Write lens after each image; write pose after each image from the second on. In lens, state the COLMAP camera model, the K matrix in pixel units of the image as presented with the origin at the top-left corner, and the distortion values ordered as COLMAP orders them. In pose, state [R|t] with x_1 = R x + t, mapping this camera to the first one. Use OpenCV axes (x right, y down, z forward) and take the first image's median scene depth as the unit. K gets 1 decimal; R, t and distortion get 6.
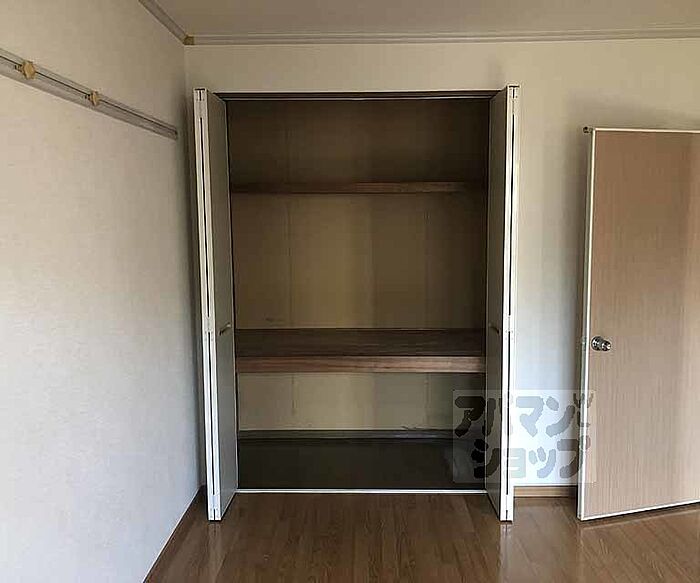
lens RADIAL K [[645.8, 0, 352.6], [0, 645.8, 292.2], [0, 0, 1]] dist [0.013273, 0.000000]
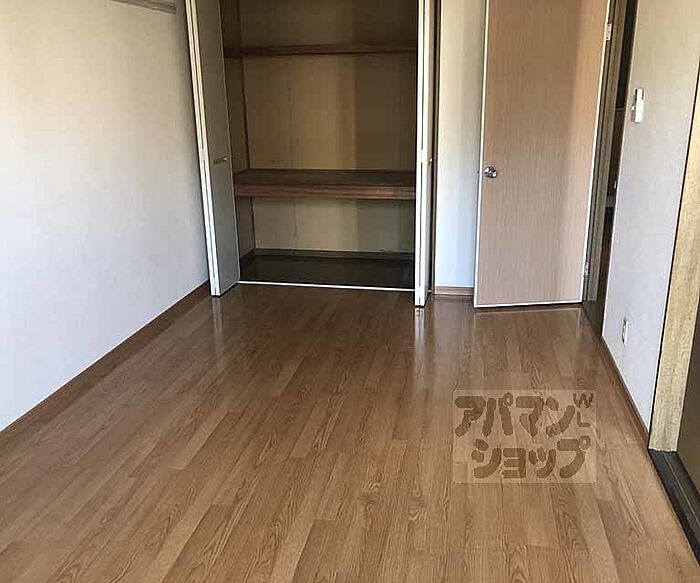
lens RADIAL K [[645.8, 0, 347.7], [0, 645.8, 291.2], [0, 0, 1]] dist [0.013273, 0.000000]
pose [[0.984768, 0.046595, -0.167512, 0.288640], [-0.014224, 0.981783, 0.189472, 0.061997], [0.173289, -0.184203, 0.967492, -0.304769]]
